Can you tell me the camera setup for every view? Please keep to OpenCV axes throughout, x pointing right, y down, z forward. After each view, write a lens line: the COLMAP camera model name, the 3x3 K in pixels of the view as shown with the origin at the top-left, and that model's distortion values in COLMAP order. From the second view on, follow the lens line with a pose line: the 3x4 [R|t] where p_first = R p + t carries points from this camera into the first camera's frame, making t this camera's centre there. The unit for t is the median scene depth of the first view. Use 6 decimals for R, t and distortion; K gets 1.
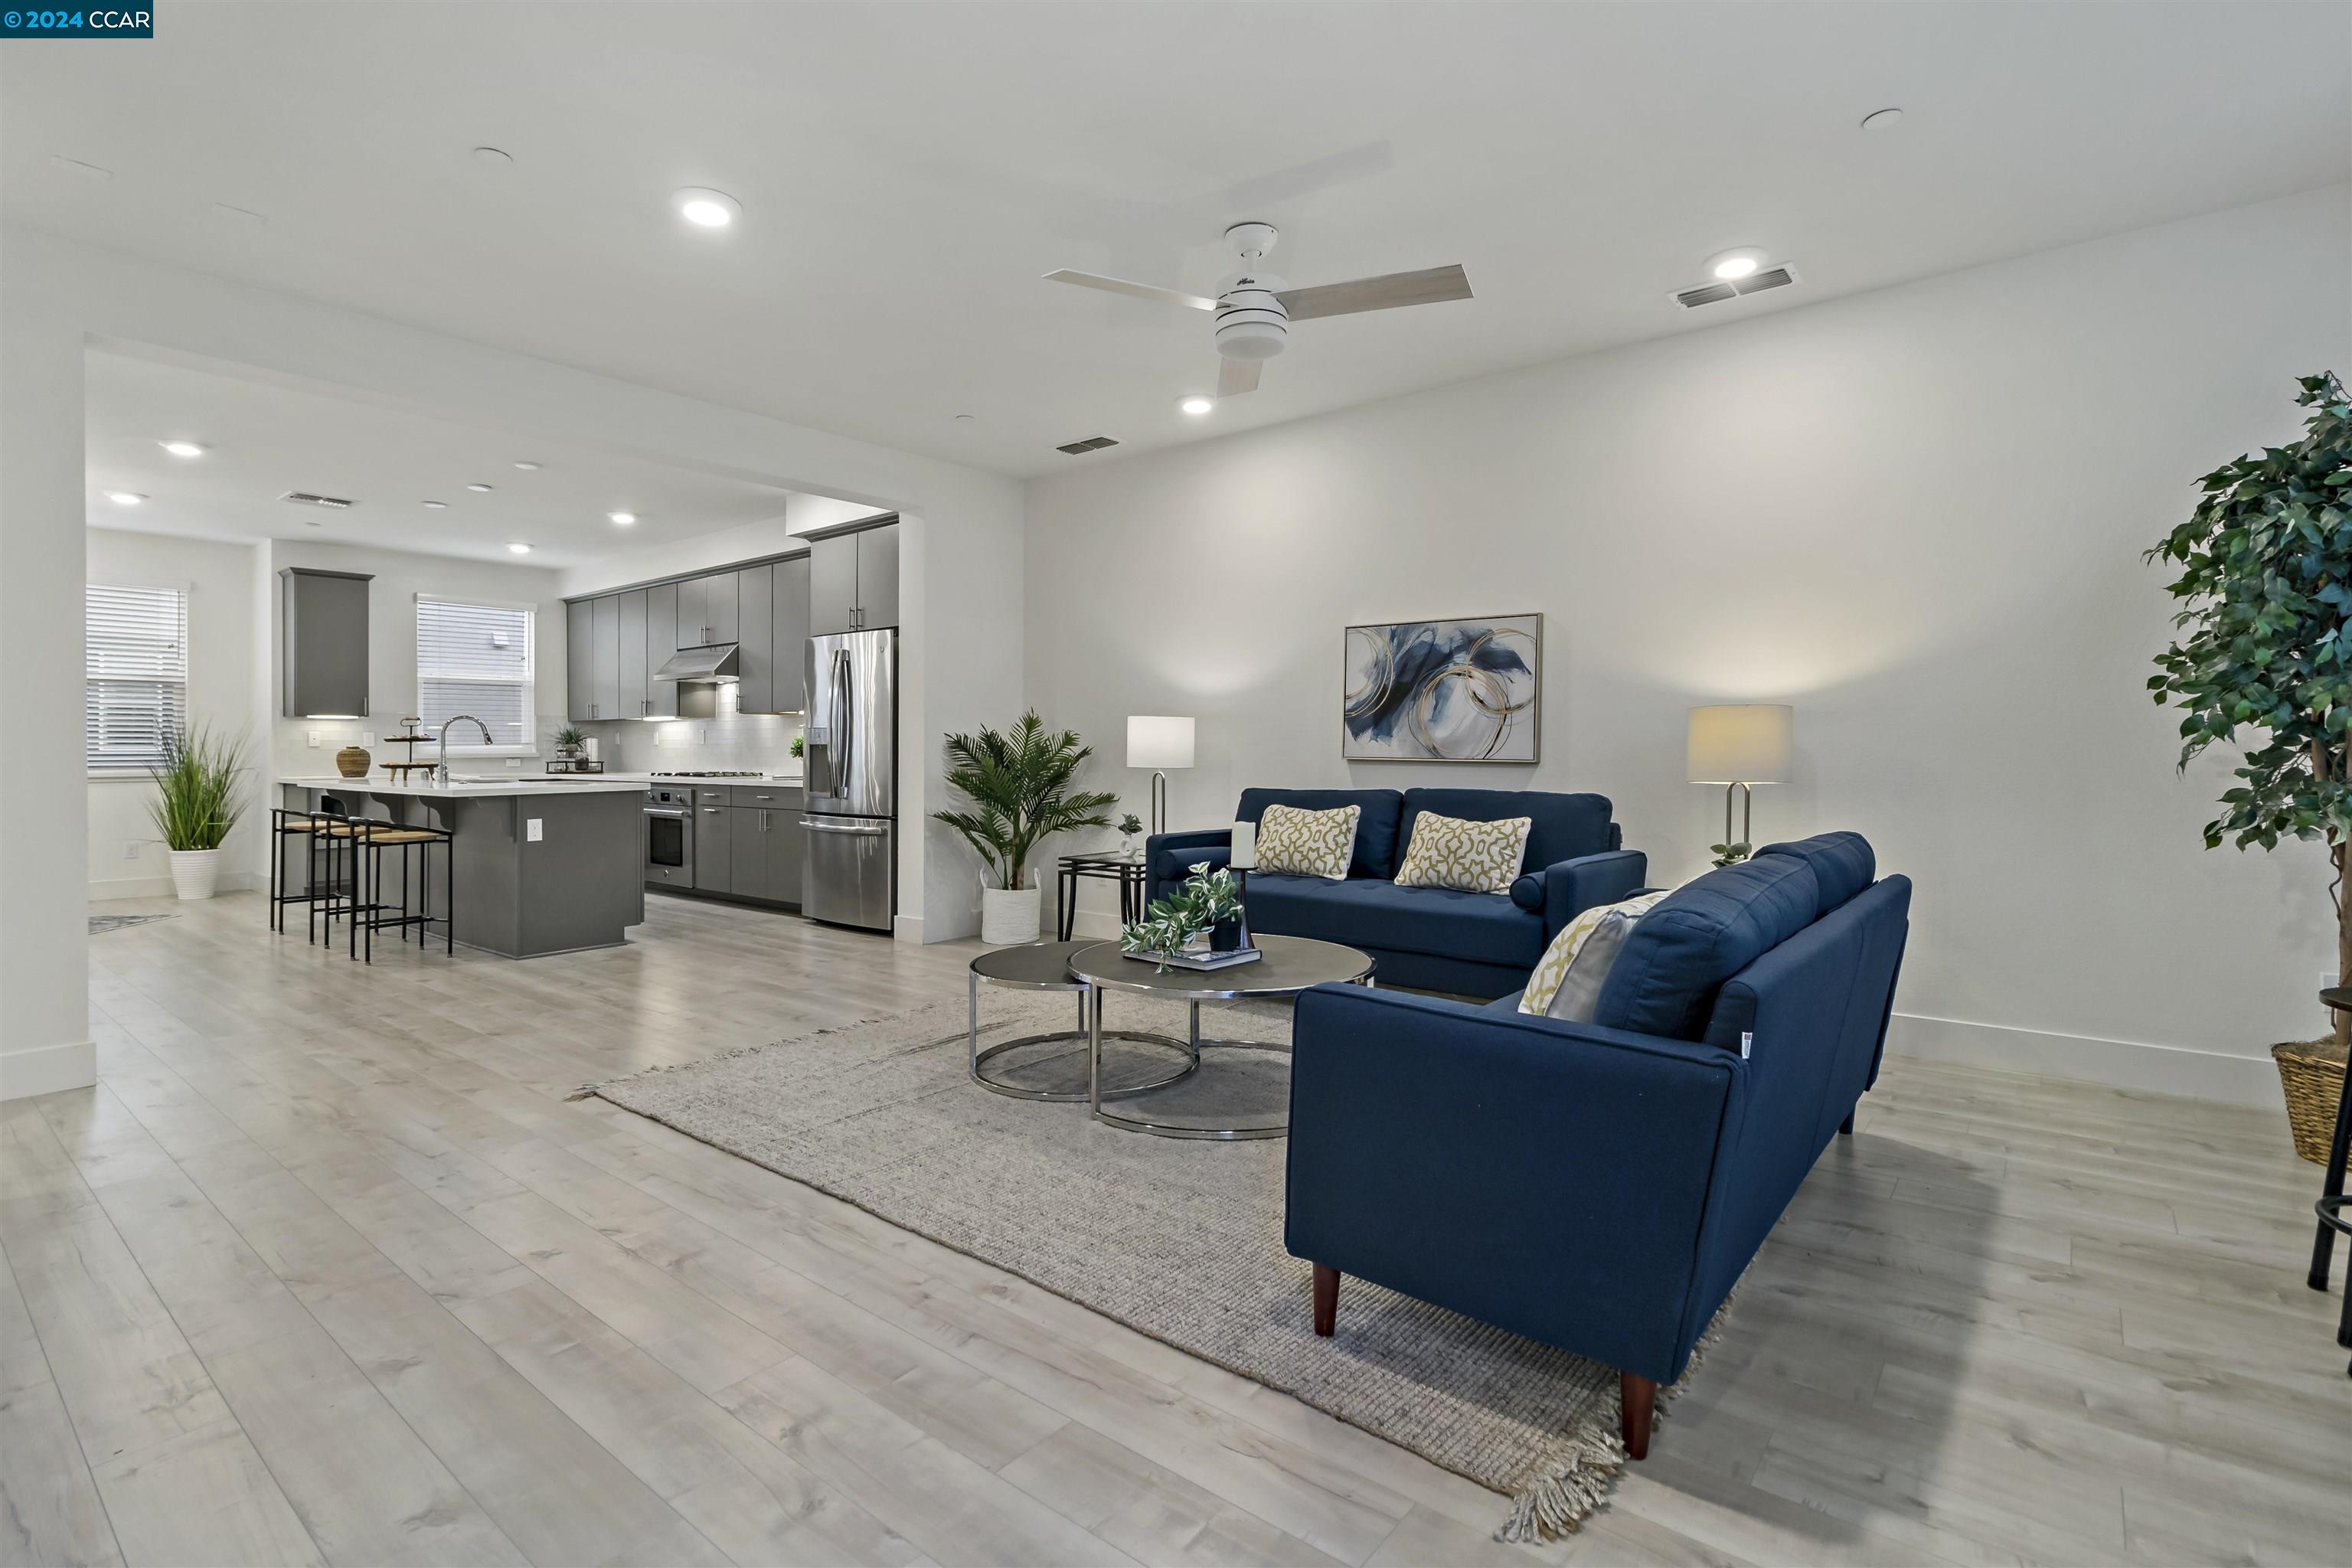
lens RADIAL K [[1114.0, 0, 1223.0], [0, 1114.0, 745.6], [0, 0, 1]] dist [0.004068, 0.000033]
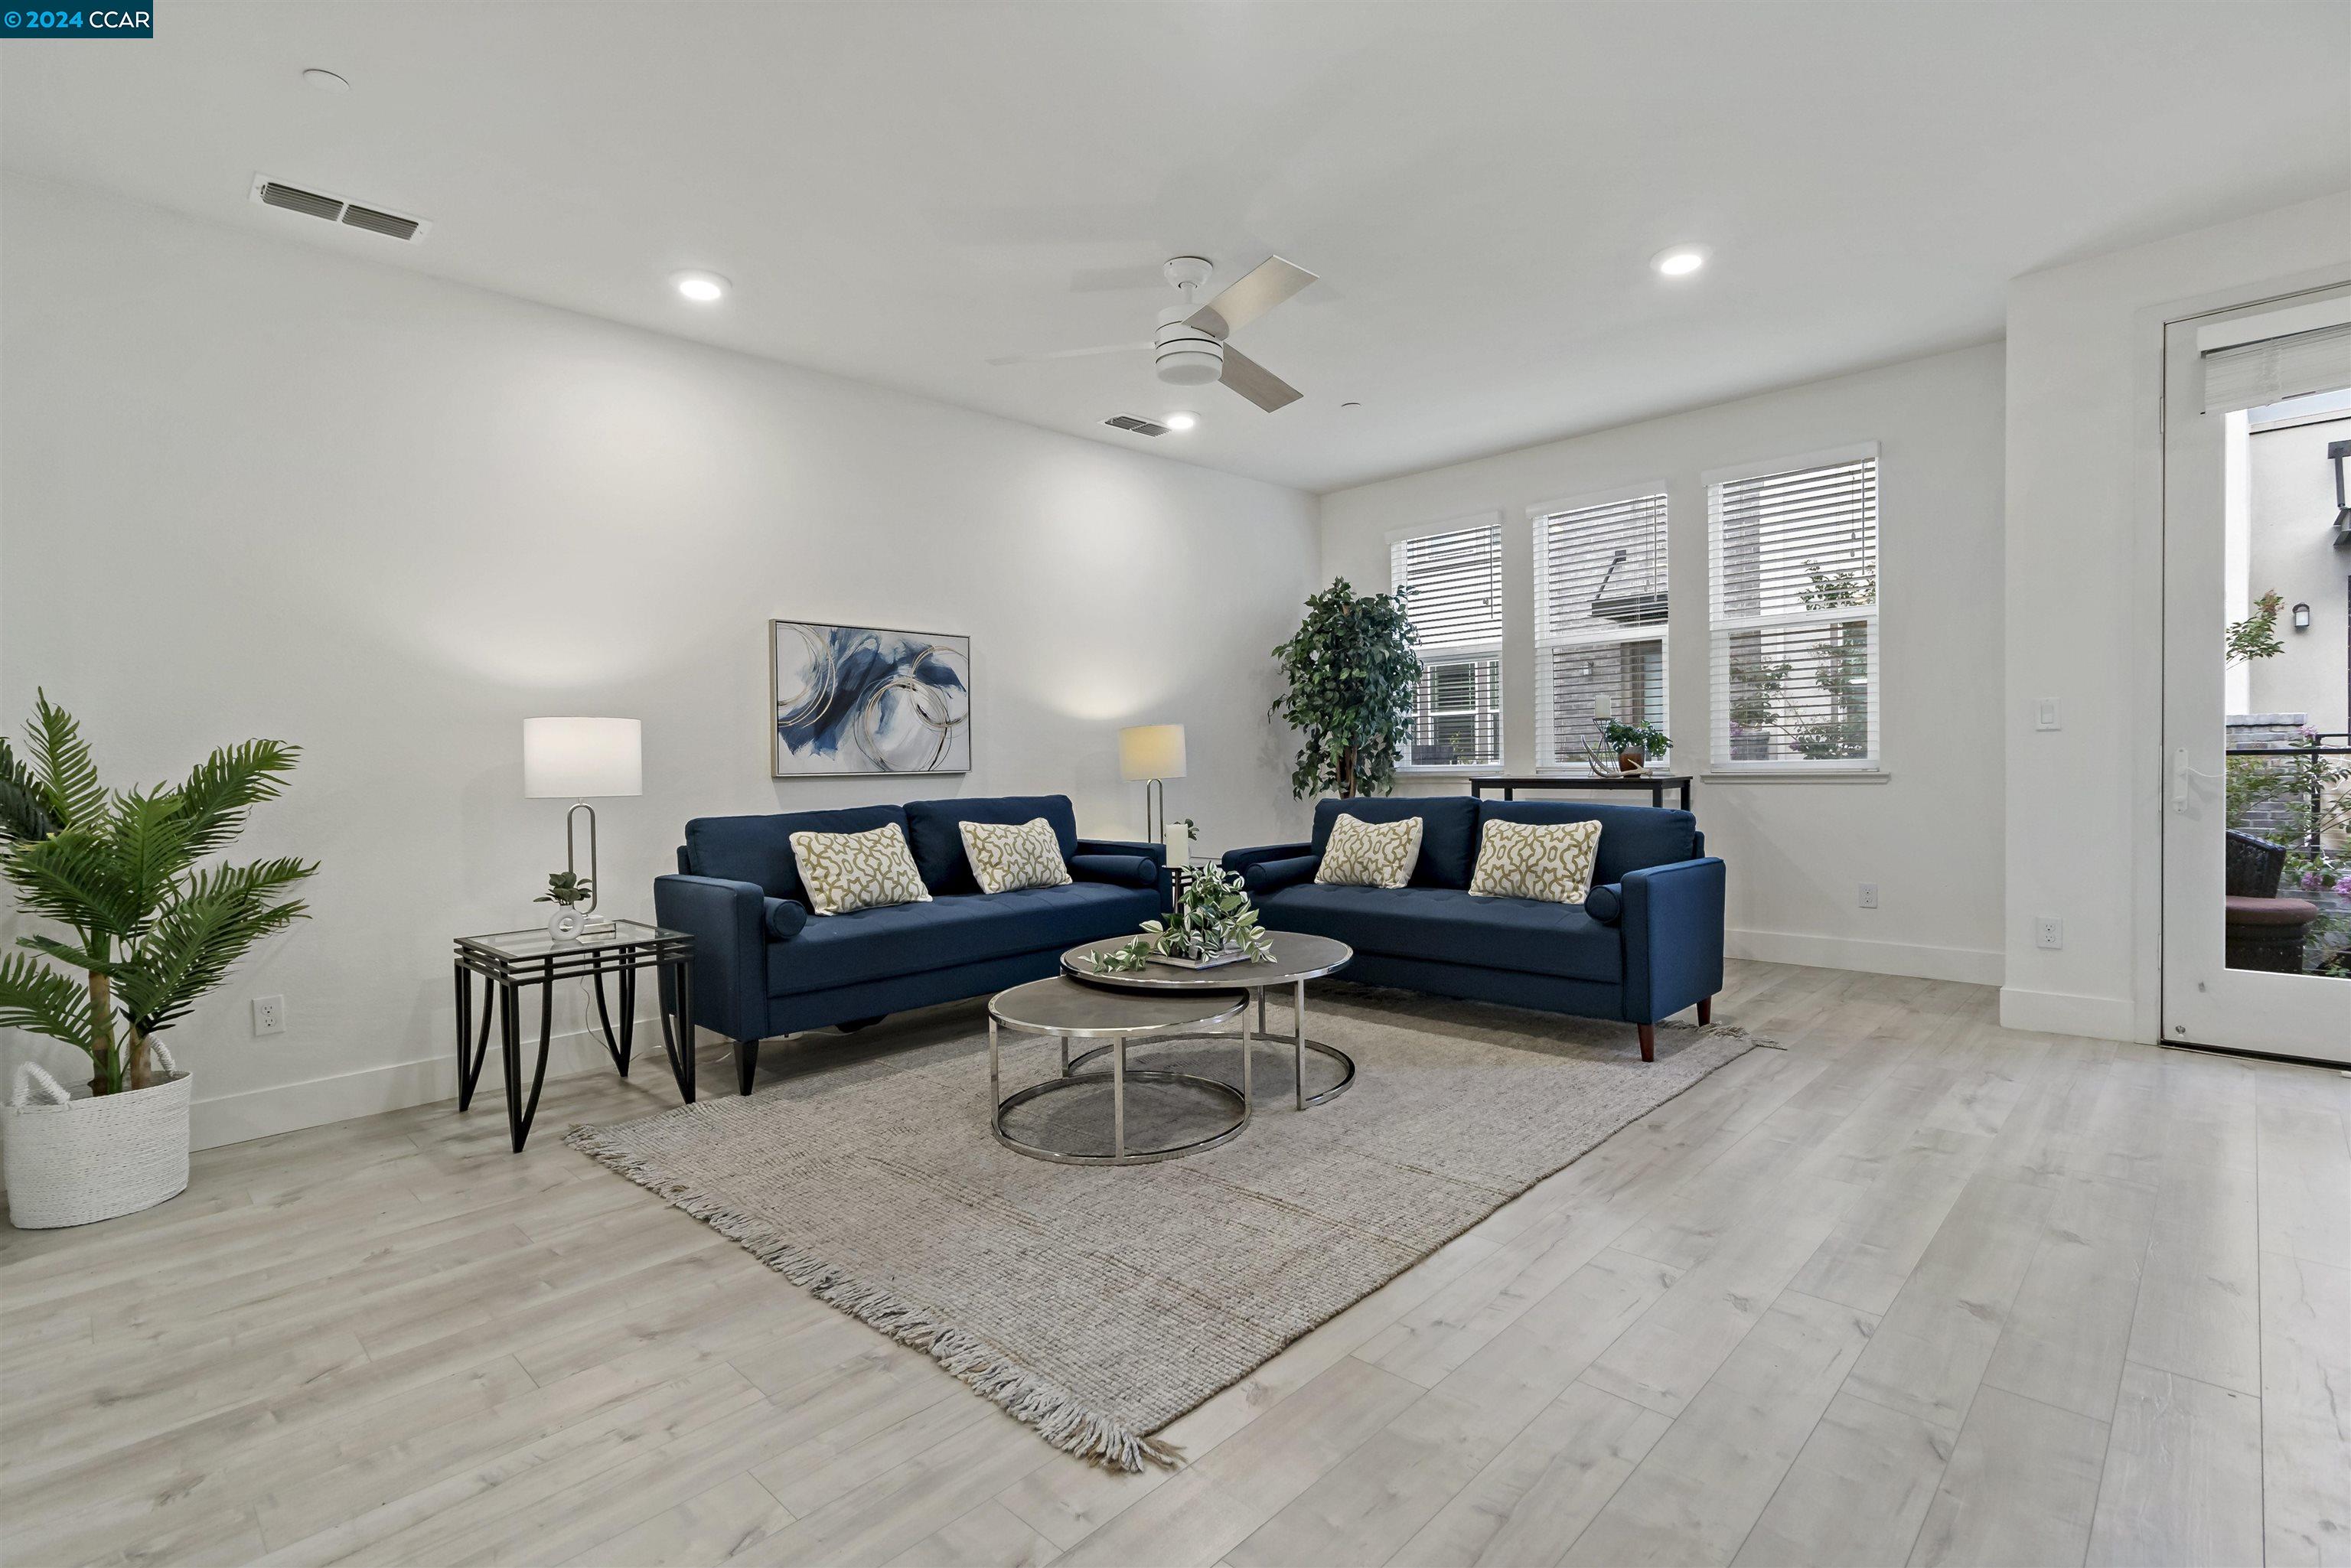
lens RADIAL K [[1099.4, 0, 1175.5], [0, 1099.4, 784.0], [0, 0, 1]] dist [-0.002614, 0.000015]
pose [[0.104161, -0.025634, 0.994230, -0.740022], [0.021789, 0.999487, 0.023486, 0.005273], [-0.994322, 0.019217, 0.104666, 0.658228]]
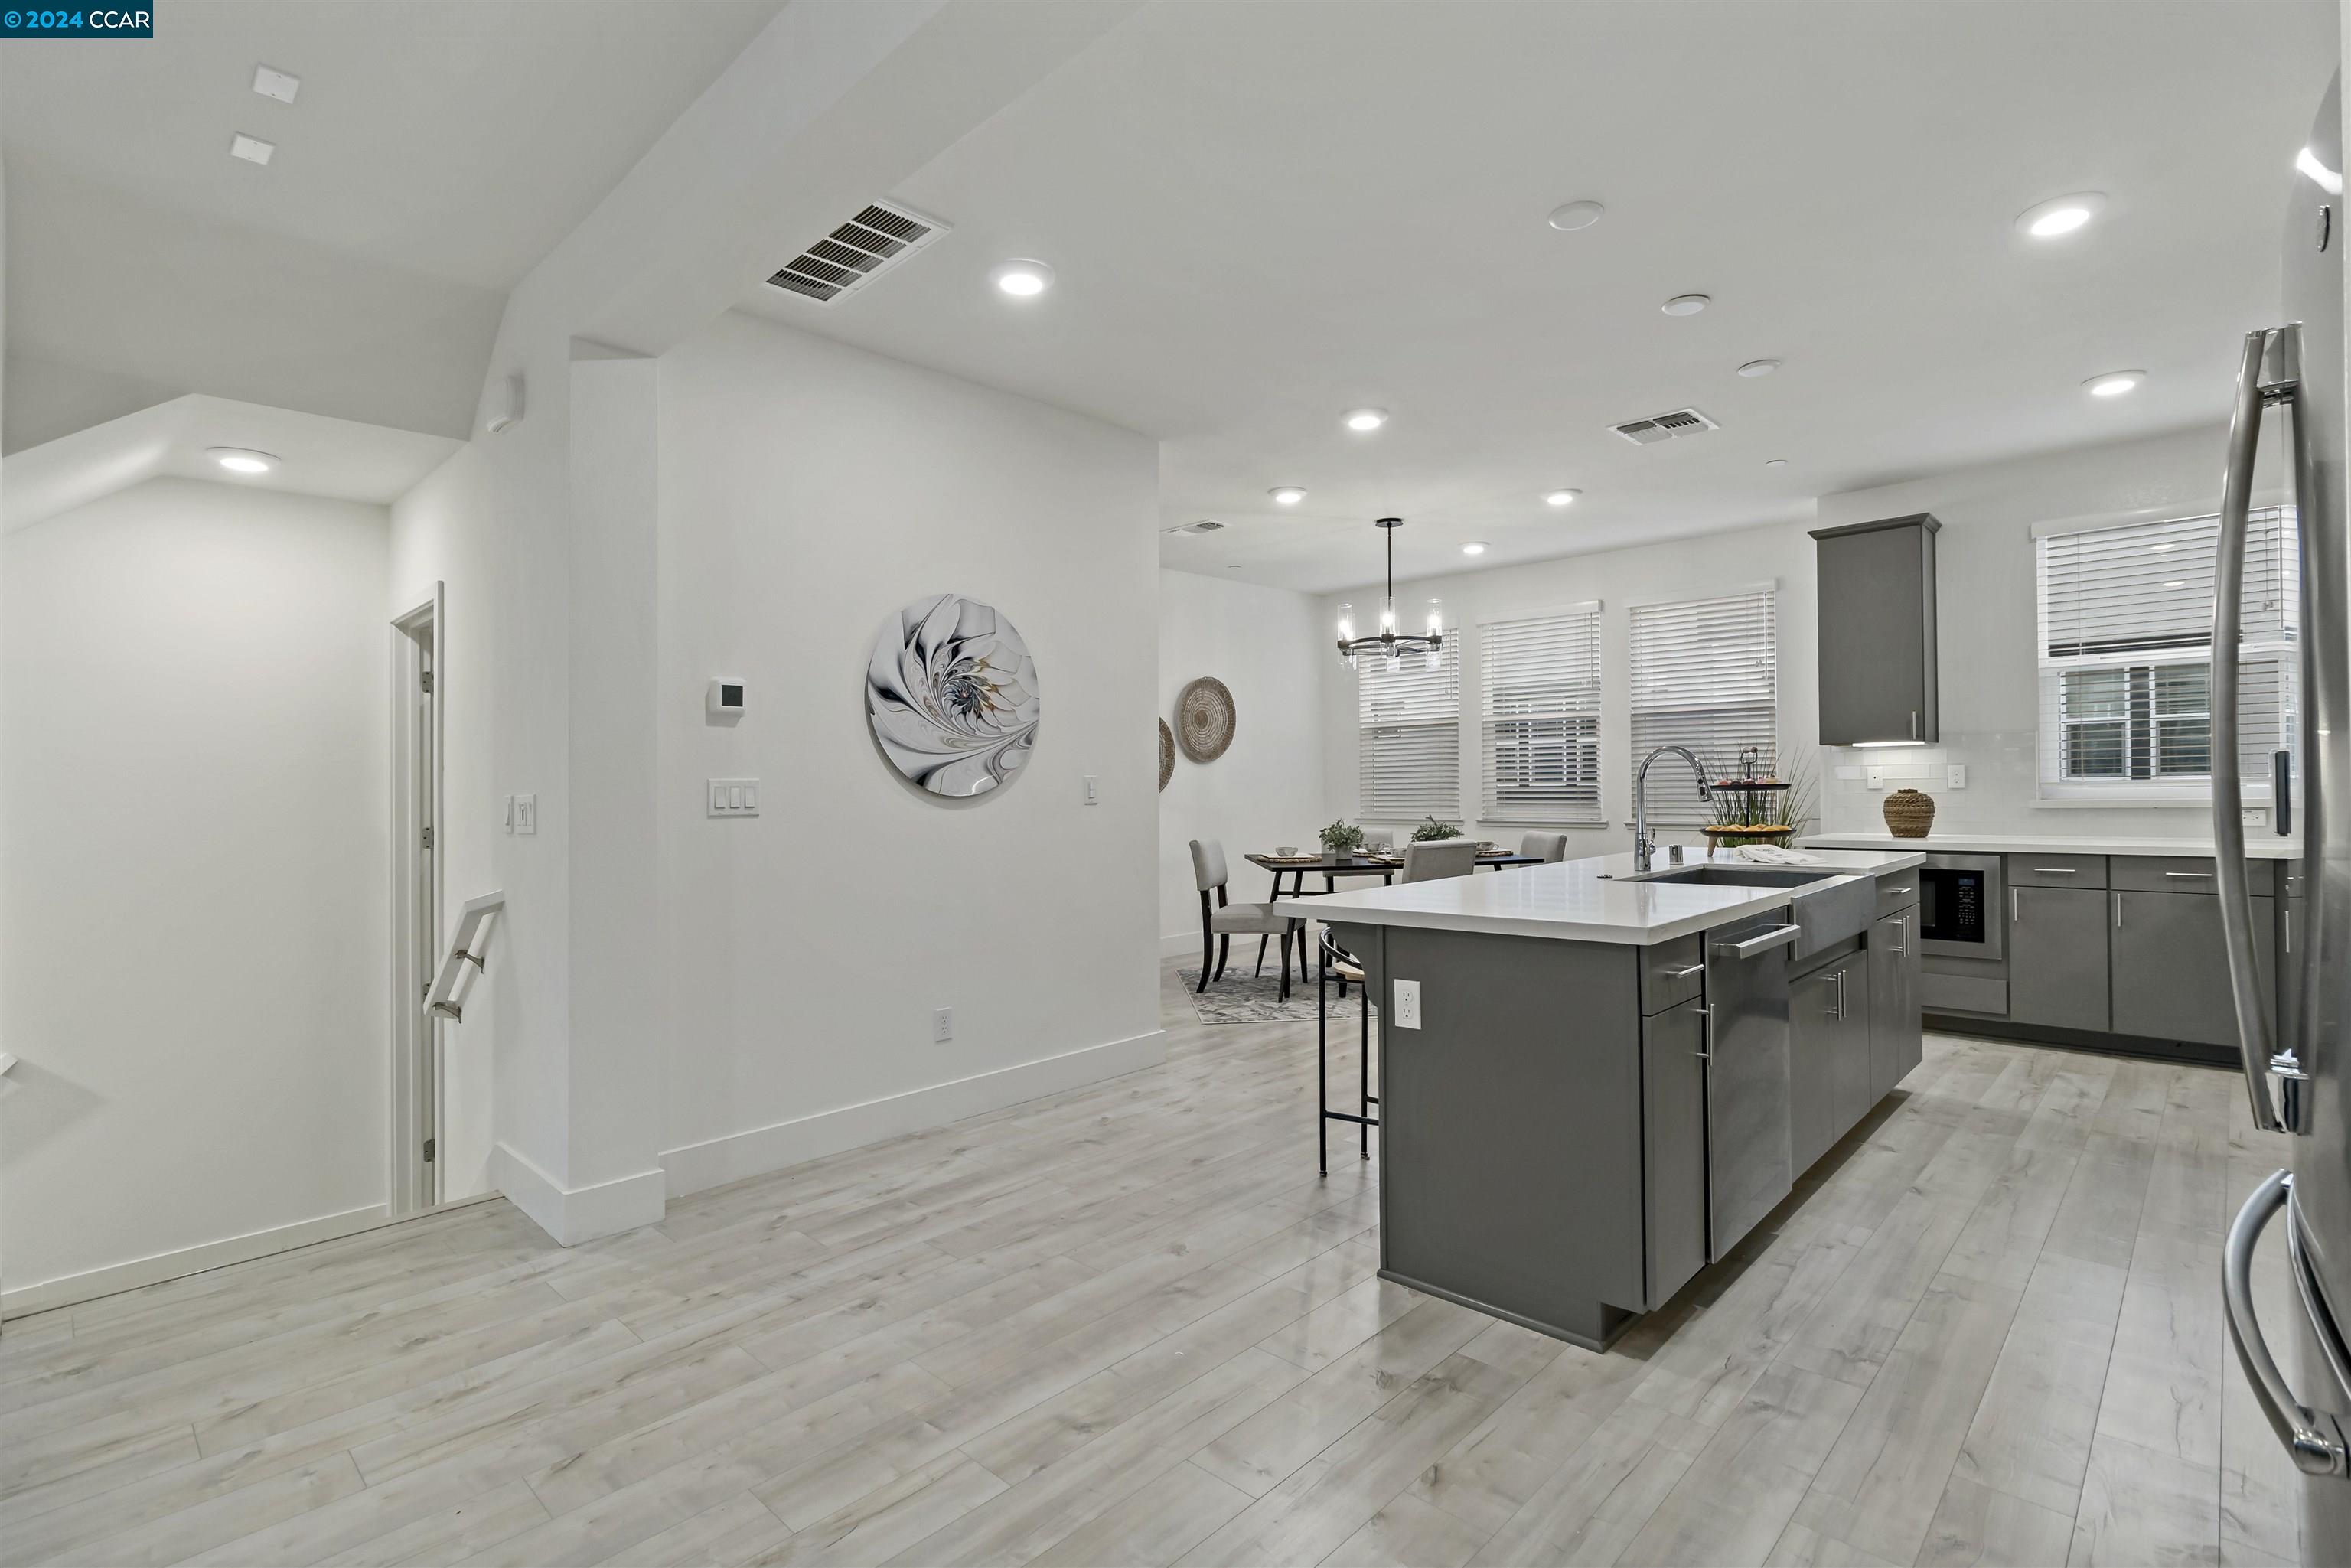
lens RADIAL K [[1113.4, 0, 1206.5], [0, 1113.4, 774.5], [0, 0, 1]] dist [-0.000767, 0.000001]
pose [[-0.095906, -0.005105, -0.995377, -0.176020], [0.020787, 0.999758, -0.007130, -0.019312], [0.995173, -0.021375, -0.095777, 1.104256]]
